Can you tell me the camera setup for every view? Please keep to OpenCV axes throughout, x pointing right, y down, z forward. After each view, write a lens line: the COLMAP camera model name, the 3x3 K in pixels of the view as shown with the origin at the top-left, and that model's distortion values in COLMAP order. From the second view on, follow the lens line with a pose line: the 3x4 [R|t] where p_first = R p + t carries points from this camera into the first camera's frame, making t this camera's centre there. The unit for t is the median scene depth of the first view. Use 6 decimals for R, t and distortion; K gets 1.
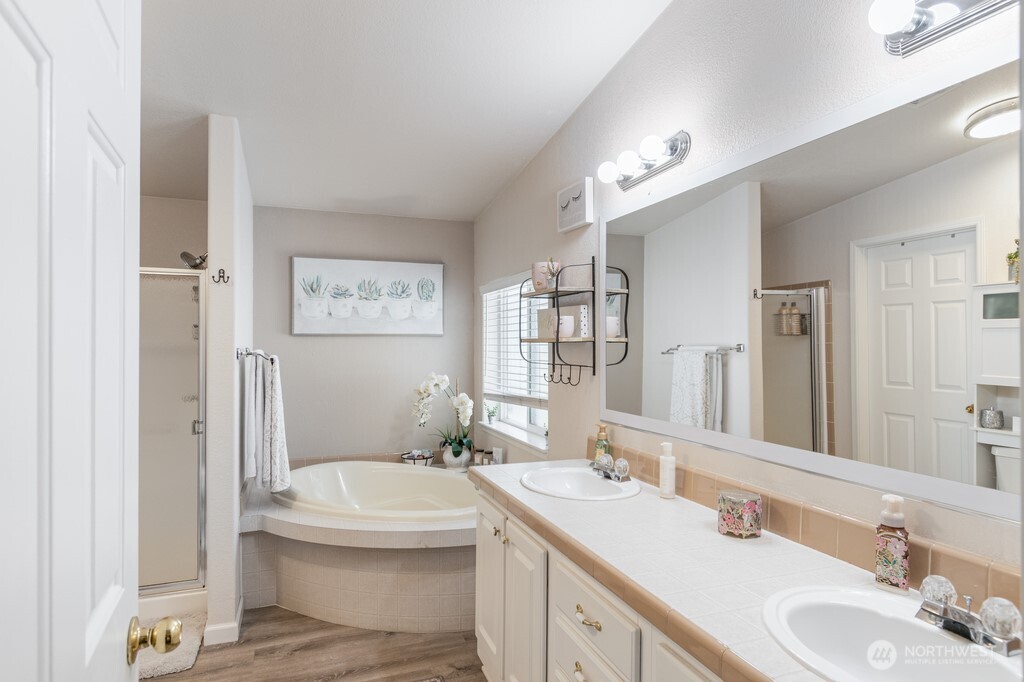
lens RADIAL K [[549.1, 0, 512.0], [0, 549.1, 341.0], [0, 0, 1]] dist [0.000756, -0.000014]
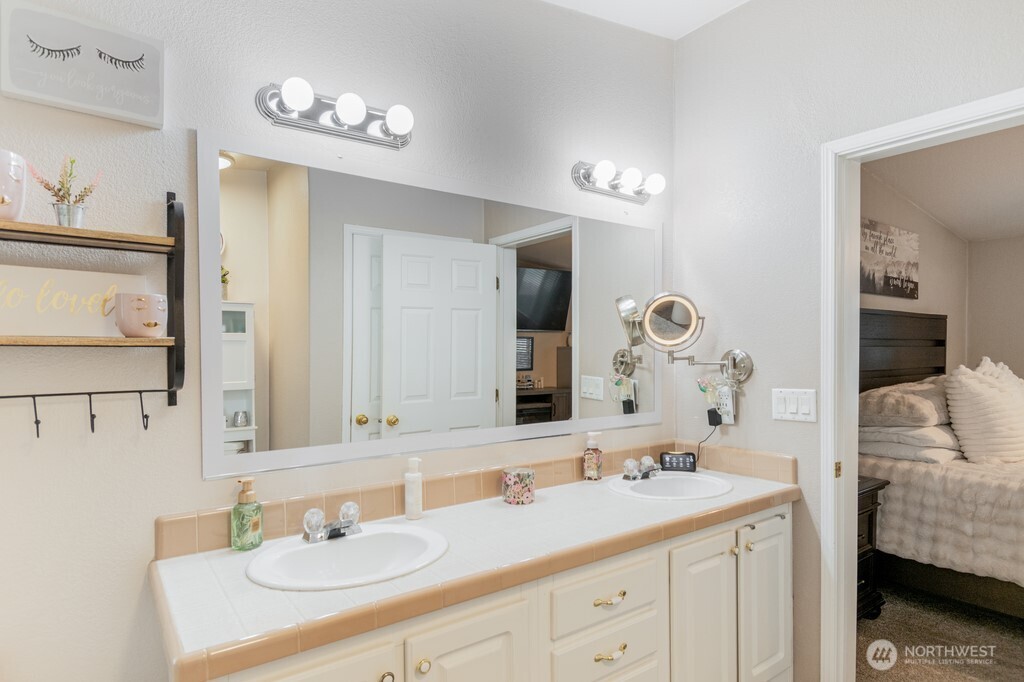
lens RADIAL K [[575.3, 0, 512.0], [0, 575.3, 341.0], [0, 0, 1]] dist [-0.000087, -0.000321]
pose [[-0.273326, 0.011517, 0.961853, -0.396518], [-0.007941, 0.999867, -0.014229, 0.004240], [-0.961889, -0.011528, -0.273198, 0.663421]]
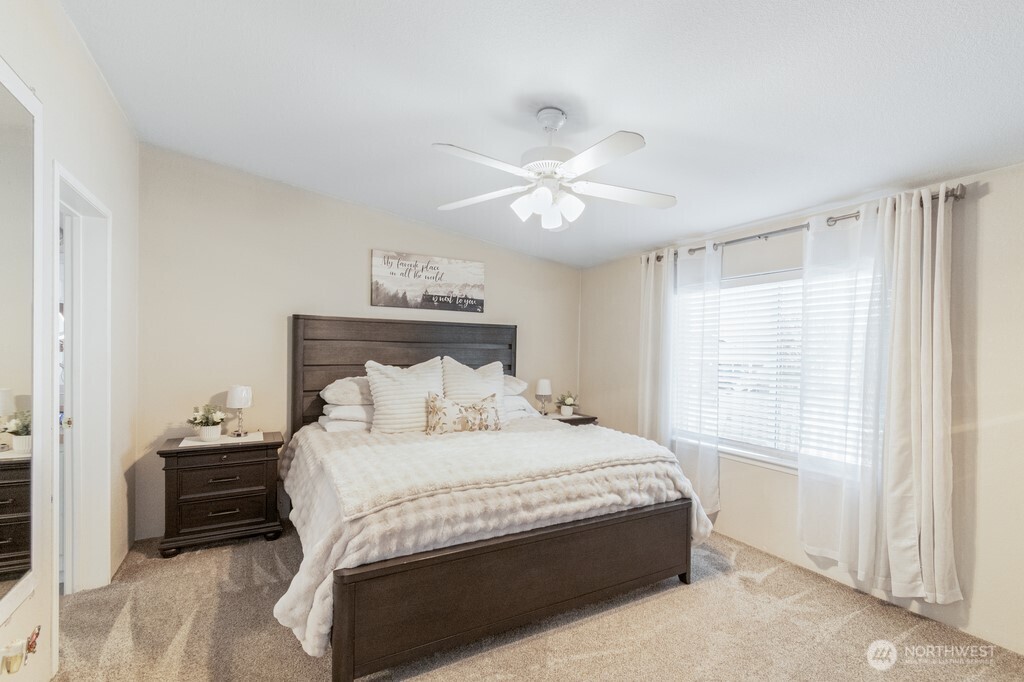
lens RADIAL K [[446.9, 0, 510.5], [0, 446.9, 354.6], [0, 0, 1]] dist [0.000128, 0.000040]
pose [[-0.142043, -0.007825, 0.989830, -0.719960], [-0.023264, 0.999719, 0.004565, -0.000604], [-0.989587, -0.022379, -0.142185, -0.503117]]
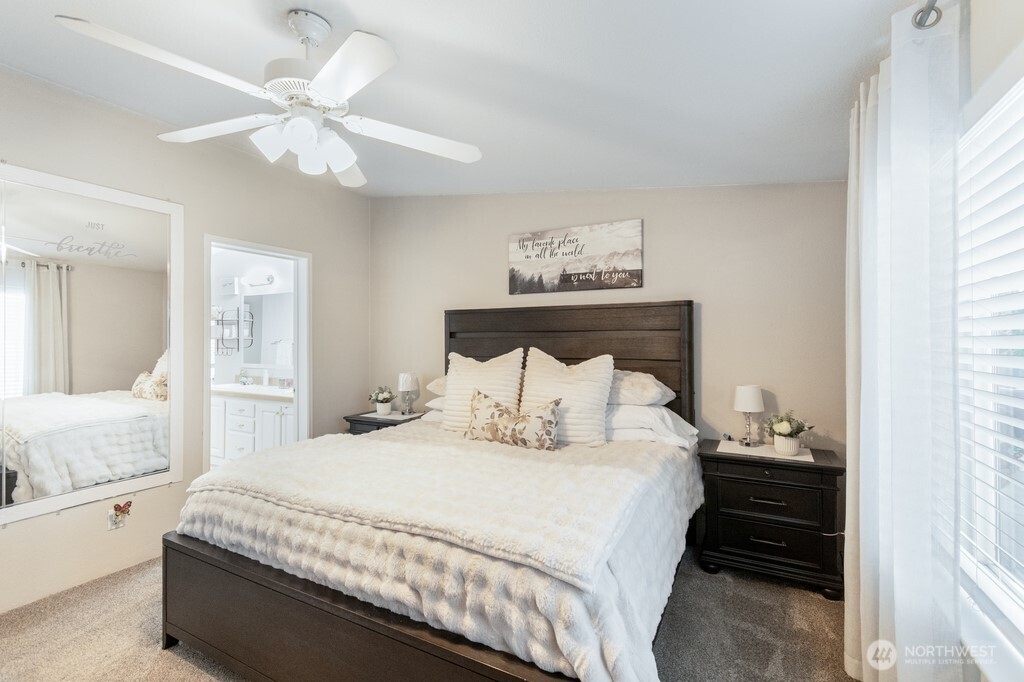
lens RADIAL K [[449.5, 0, 513.9], [0, 449.5, 333.9], [0, 0, 1]] dist [0.001267, -0.000469]
pose [[0.745721, 0.006045, 0.666231, -0.234971], [-0.002540, 0.999977, -0.006230, -0.009874], [-0.666253, 0.002953, 0.745720, -1.163031]]
